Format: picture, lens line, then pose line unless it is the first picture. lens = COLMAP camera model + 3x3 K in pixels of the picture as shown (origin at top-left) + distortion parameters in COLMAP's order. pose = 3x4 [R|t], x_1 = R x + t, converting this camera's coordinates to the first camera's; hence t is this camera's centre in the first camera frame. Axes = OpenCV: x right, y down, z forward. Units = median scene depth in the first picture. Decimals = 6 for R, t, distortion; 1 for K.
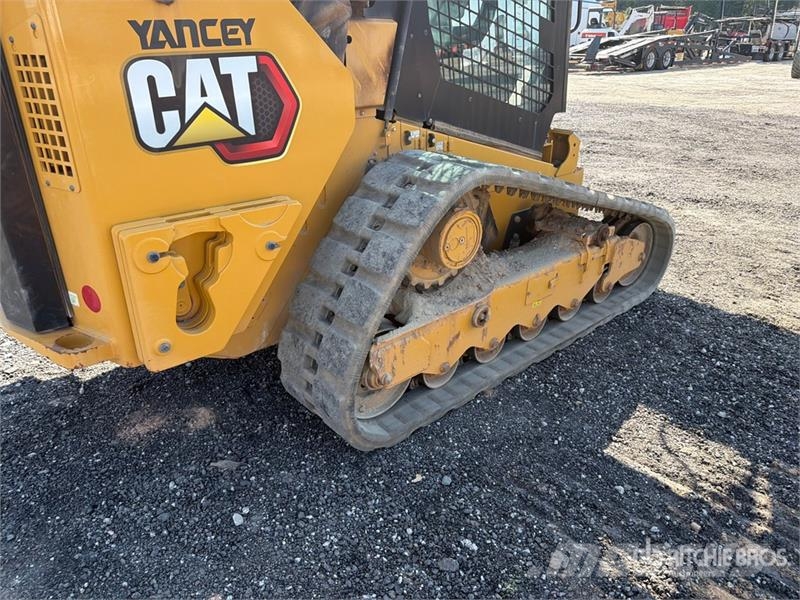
lens RADIAL K [[570.8, 0, 402.2], [0, 570.8, 302.0], [0, 0, 1]] dist [0.043300, -0.051618]
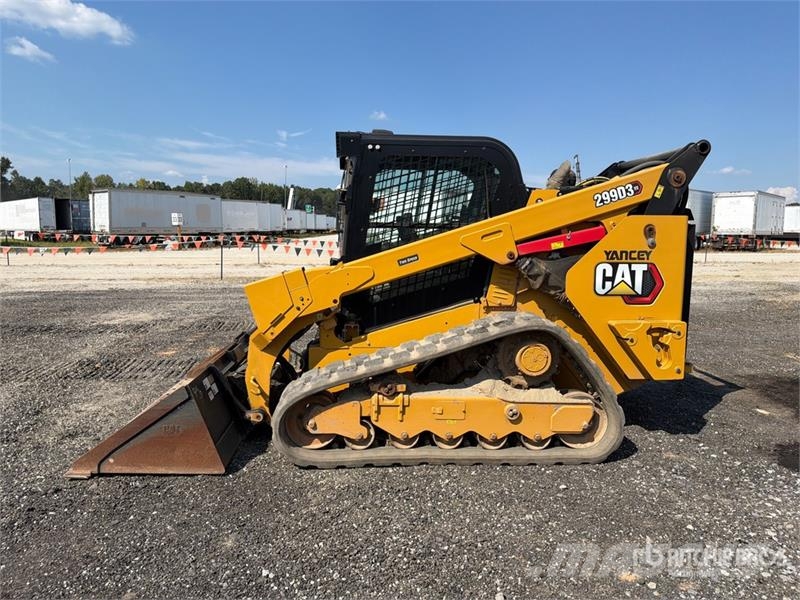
lens RADIAL K [[570.8, 0, 389.2], [0, 570.8, 298.7], [0, 0, 1]] dist [0.043300, -0.051618]
pose [[0.776137, 0.096844, -0.623083, 0.440875], [-0.291702, 0.931189, -0.218624, 0.579166], [0.559035, 0.351437, 0.750981, -1.436439]]
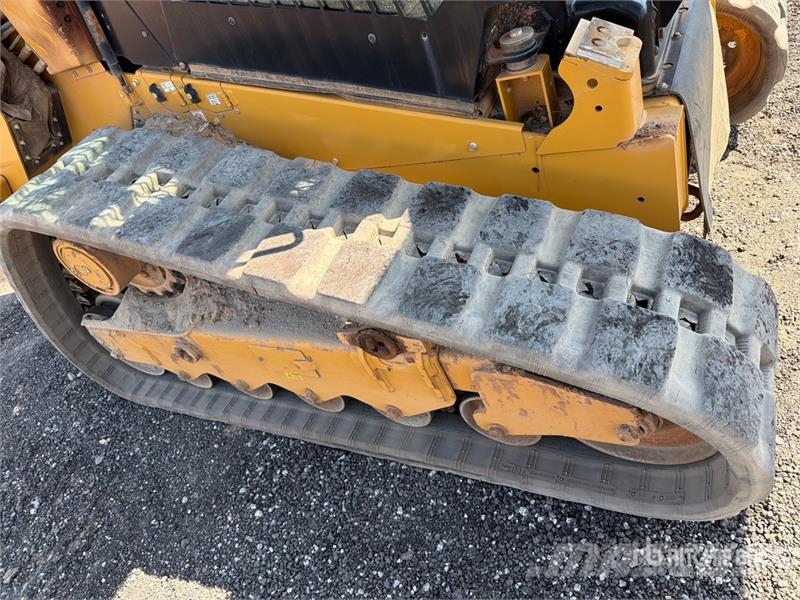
lens RADIAL K [[570.8, 0, 387.8], [0, 570.8, 306.3], [0, 0, 1]] dist [0.043300, -0.051618]
pose [[0.351321, 0.510708, -0.784698, 1.195982], [-0.042259, 0.845920, 0.531633, -0.669141], [0.935301, -0.153614, 0.318772, 1.458715]]
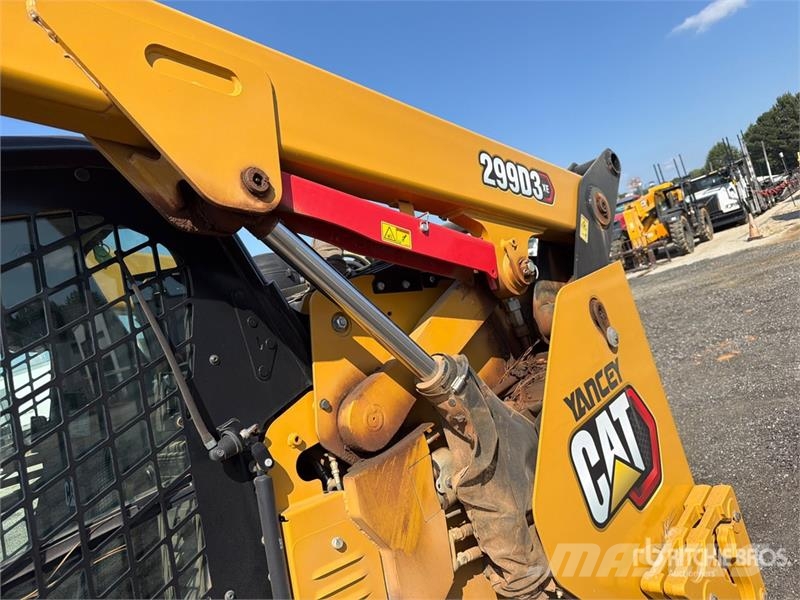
lens RADIAL K [[570.8, 0, 389.5], [0, 570.8, 304.3], [0, 0, 1]] dist [0.043300, -0.051618]
pose [[0.950789, -0.302448, 0.067265, -0.658708], [0.301407, 0.852561, -0.426957, -0.256571], [0.071785, 0.426221, 0.901766, 0.015486]]
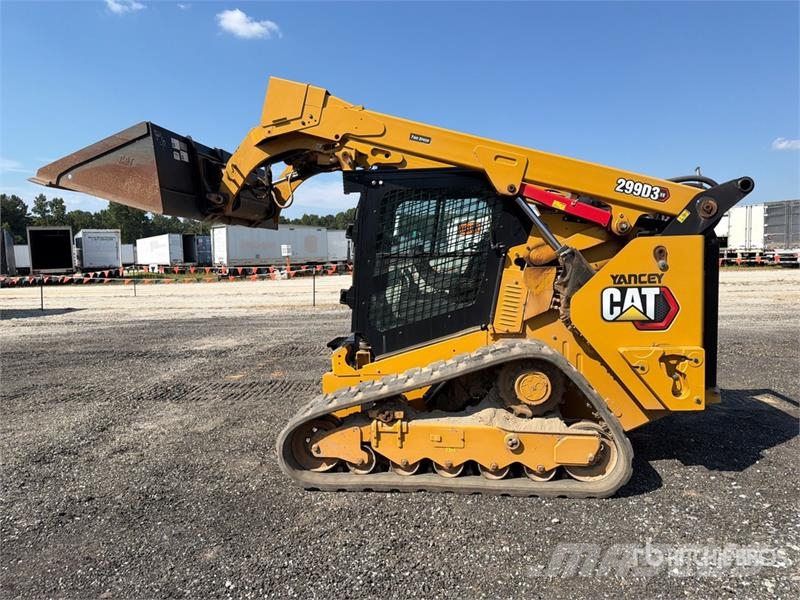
lens RADIAL K [[570.8, 0, 382.8], [0, 570.8, 295.3], [0, 0, 1]] dist [0.043300, -0.051618]
pose [[0.641608, 0.052899, -0.765207, 0.822222], [-0.318507, 0.925918, -0.203051, 0.440658], [0.697777, 0.374003, 0.610925, -1.222000]]
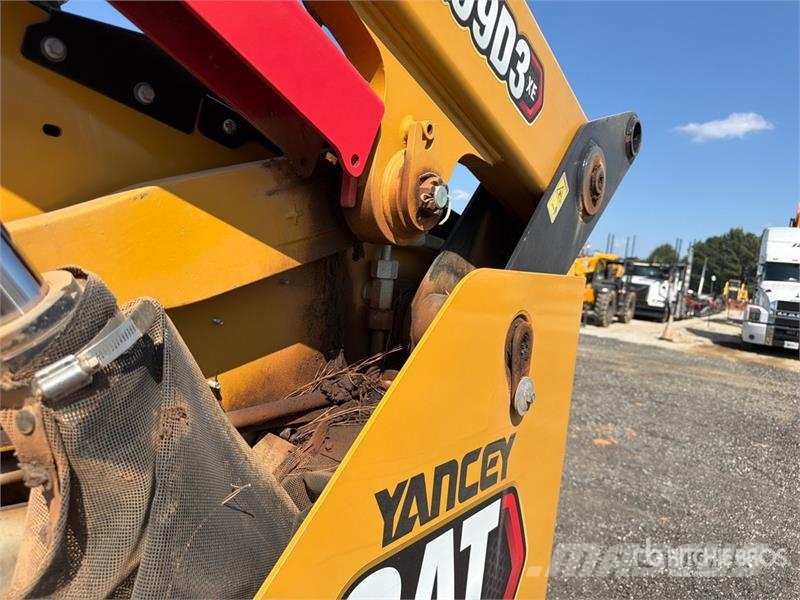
lens RADIAL K [[579.9, 0, 405.9], [0, 579.9, 299.9], [0, 0, 1]] dist [0.061229, -0.002362]
pose [[0.968968, 0.104873, 0.223836, -0.478644], [-0.017478, 0.932340, -0.361161, -0.401706], [-0.246567, 0.346041, 0.905240, 0.469064]]
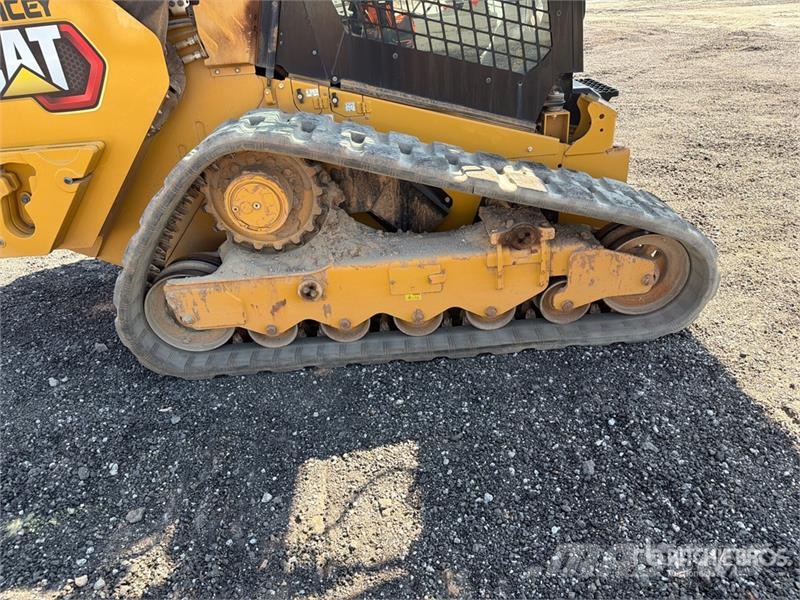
lens RADIAL K [[570.8, 0, 396.1], [0, 570.8, 303.2], [0, 0, 1]] dist [0.043300, -0.051618]
pose [[0.761673, 0.259968, -0.593524, 1.188045], [-0.206935, 0.965613, 0.157384, -0.195744], [0.614029, 0.002946, 0.789278, 0.472773]]
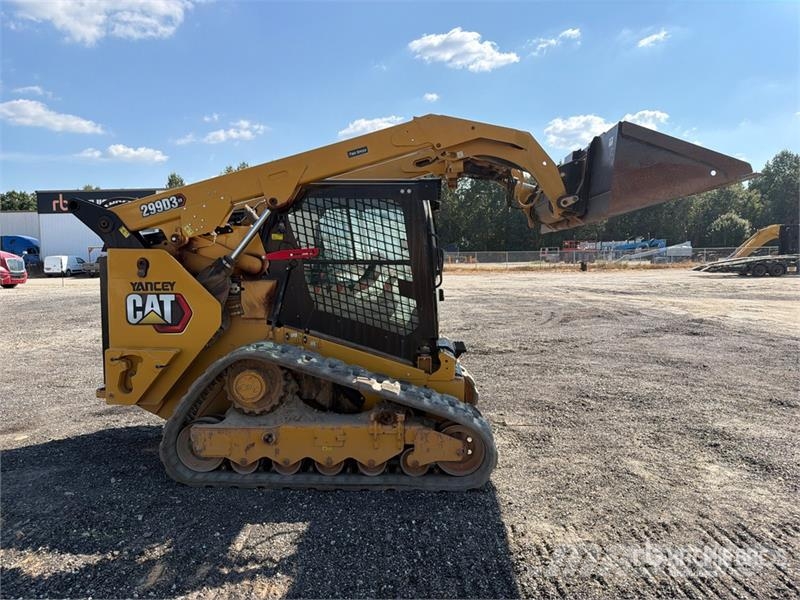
lens RADIAL K [[572.7, 0, 403.7], [0, 572.7, 292.9], [0, 0, 1]] dist [0.018204, -0.027368]
pose [[0.717602, 0.049290, -0.694707, 2.304521], [-0.302013, 0.920848, -0.246631, -0.105756], [0.627563, 0.386793, 0.675689, -0.114298]]
